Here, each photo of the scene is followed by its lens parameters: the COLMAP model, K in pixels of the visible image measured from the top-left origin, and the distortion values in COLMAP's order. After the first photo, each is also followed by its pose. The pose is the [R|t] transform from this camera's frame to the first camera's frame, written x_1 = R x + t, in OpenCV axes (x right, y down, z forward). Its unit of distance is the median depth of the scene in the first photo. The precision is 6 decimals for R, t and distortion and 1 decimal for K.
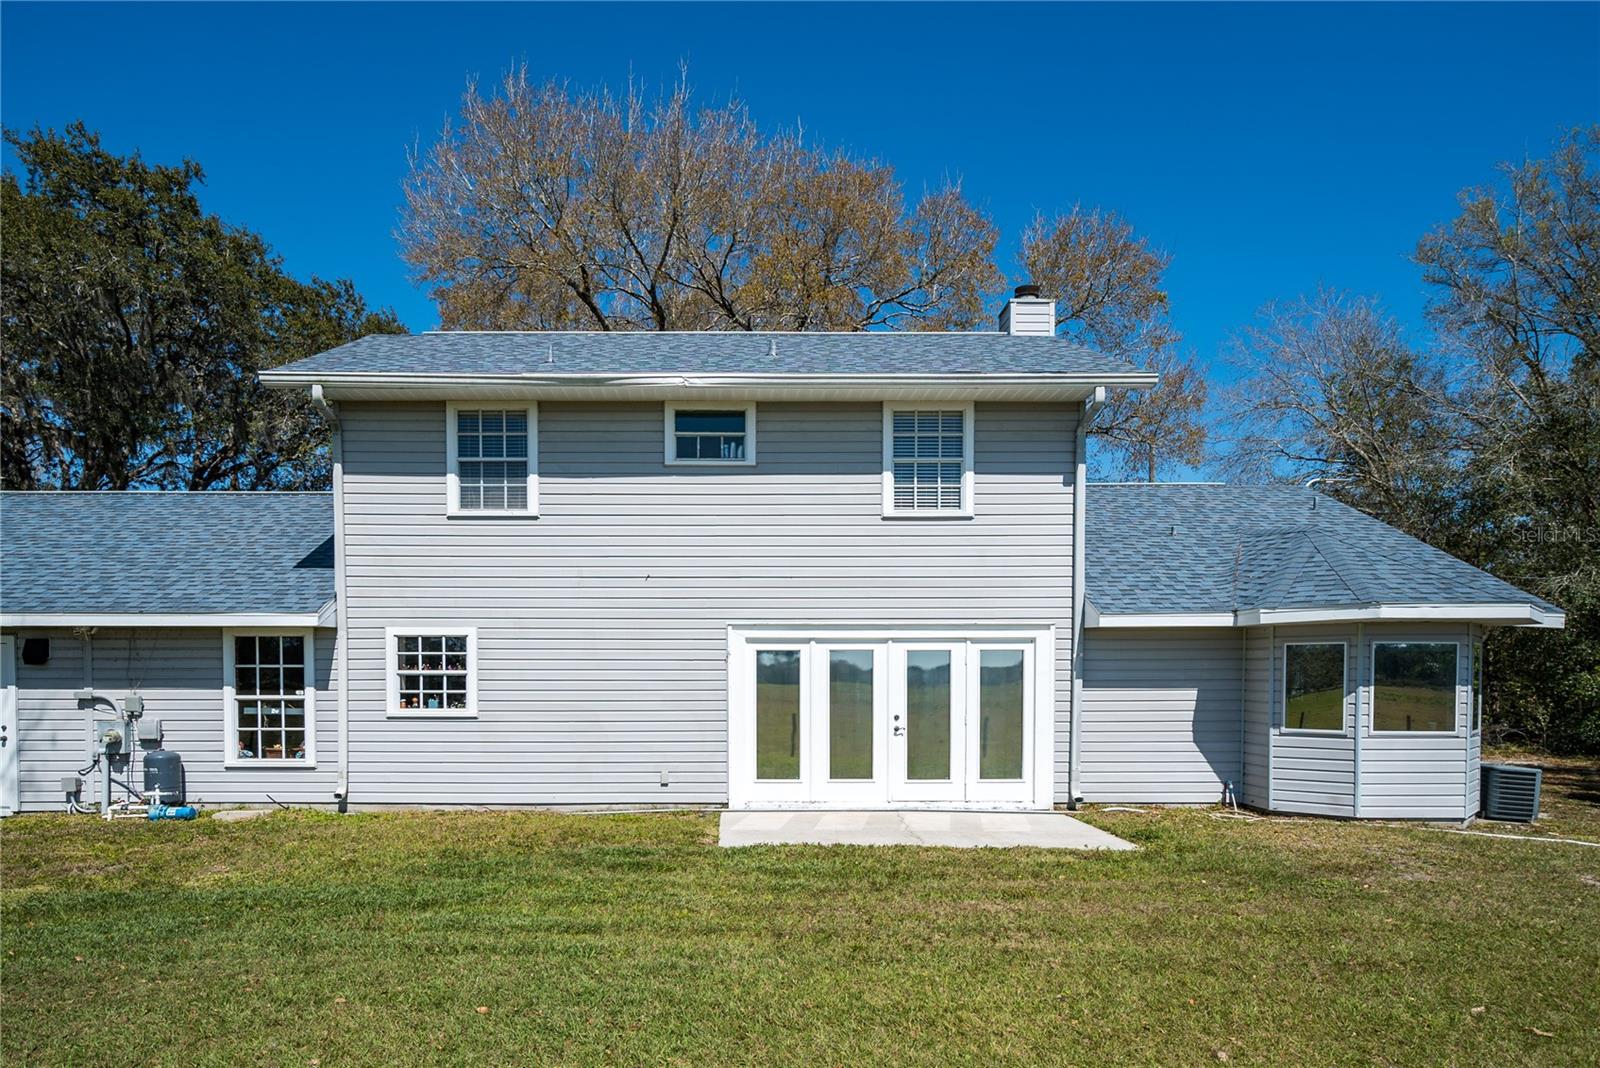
lens RADIAL K [[886.3, 0, 800.3], [0, 886.3, 687.5], [0, 0, 1]] dist [0.005881, 0.000939]
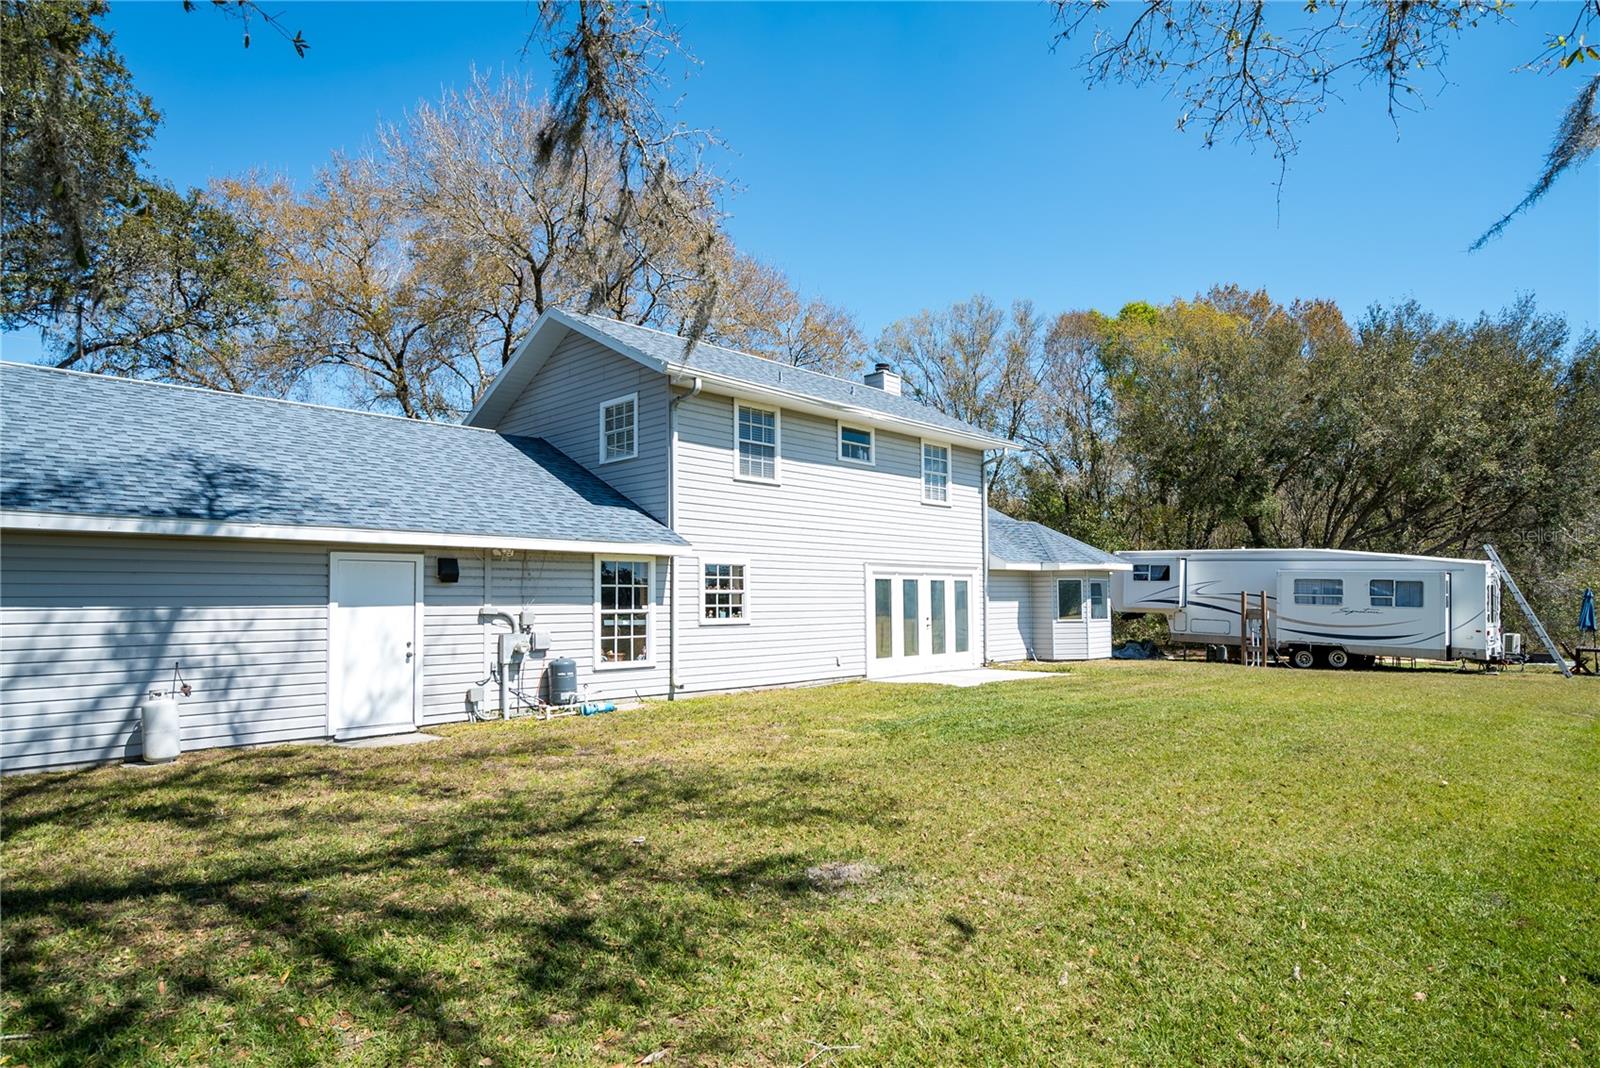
lens RADIAL K [[899.3, 0, 798.1], [0, 899.3, 544.6], [0, 0, 1]] dist [0.002672, 0.000518]
pose [[0.697566, 0.041182, 0.715336, -1.326934], [0.019191, 0.996915, -0.076107, 0.018566], [-0.716263, 0.066817, 0.694624, -0.043902]]
